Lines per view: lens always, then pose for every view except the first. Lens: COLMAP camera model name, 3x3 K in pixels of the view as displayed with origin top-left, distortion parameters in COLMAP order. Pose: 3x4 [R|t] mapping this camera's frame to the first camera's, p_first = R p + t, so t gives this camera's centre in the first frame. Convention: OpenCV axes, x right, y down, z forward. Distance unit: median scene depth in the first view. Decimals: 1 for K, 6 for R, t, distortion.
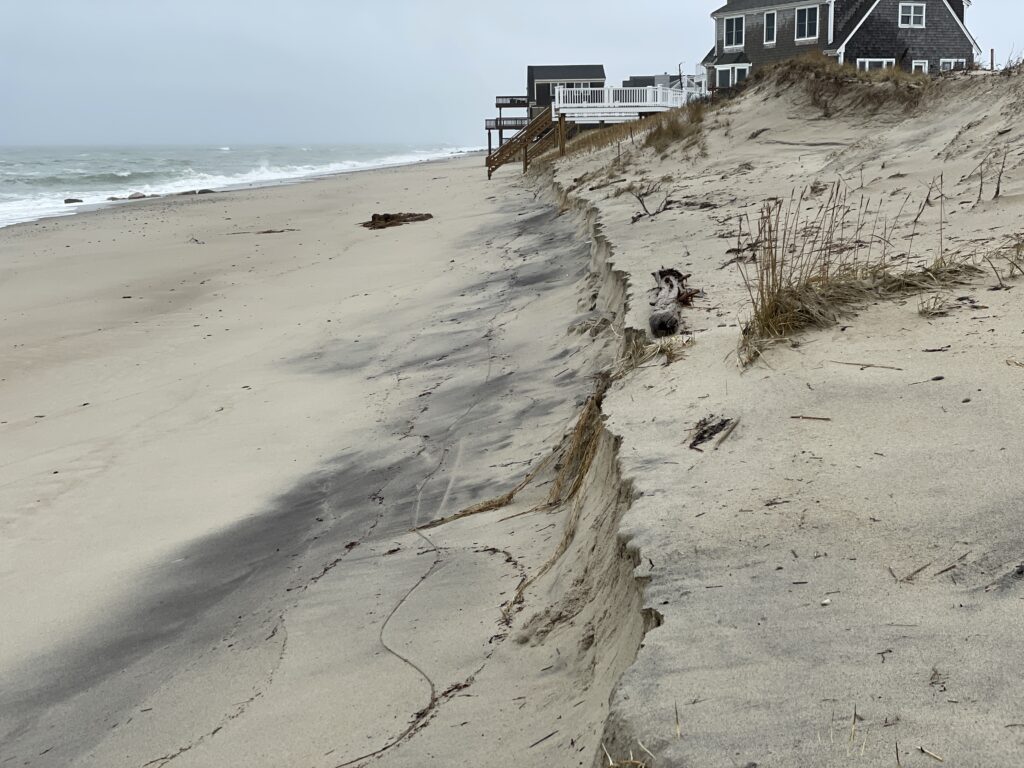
lens RADIAL K [[1564.9, 0, 513.9], [0, 1564.9, 381.9], [0, 0, 1]] dist [0.196214, 0.000000]
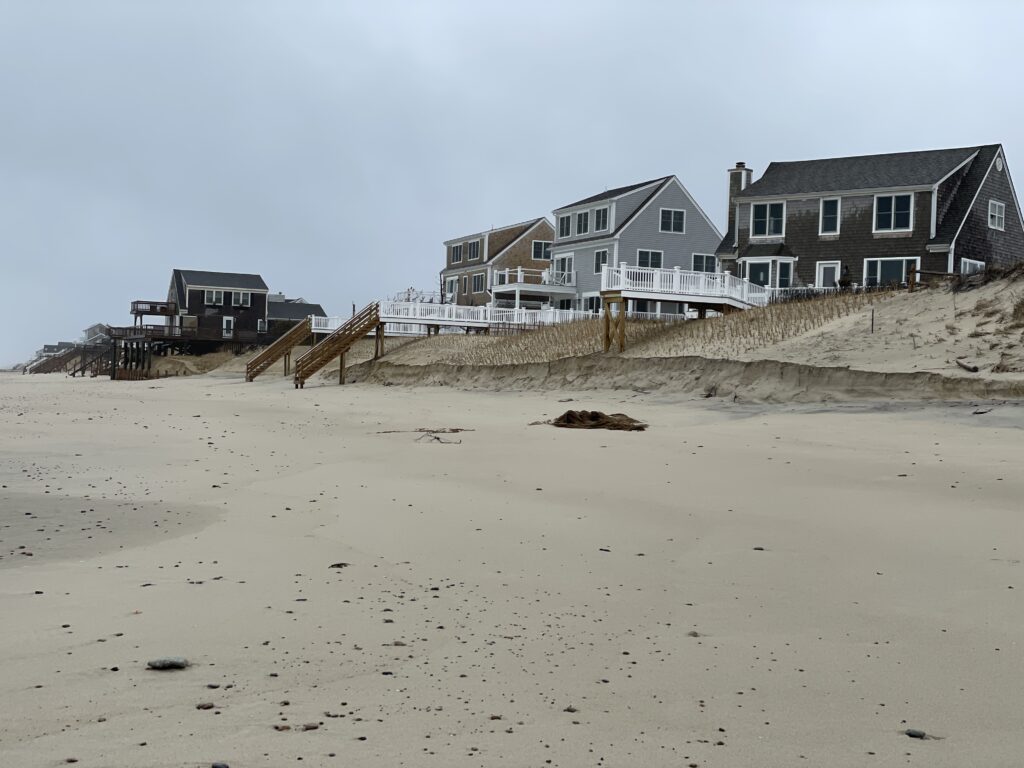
lens RADIAL K [[1564.9, 0, 513.3], [0, 1564.9, 385.3], [0, 0, 1]] dist [0.196214, 0.000000]
pose [[0.922513, 0.042759, 0.383589, -0.302221], [0.016021, 0.988746, -0.148746, -0.013247], [-0.385633, 0.143365, 0.911446, 0.309908]]
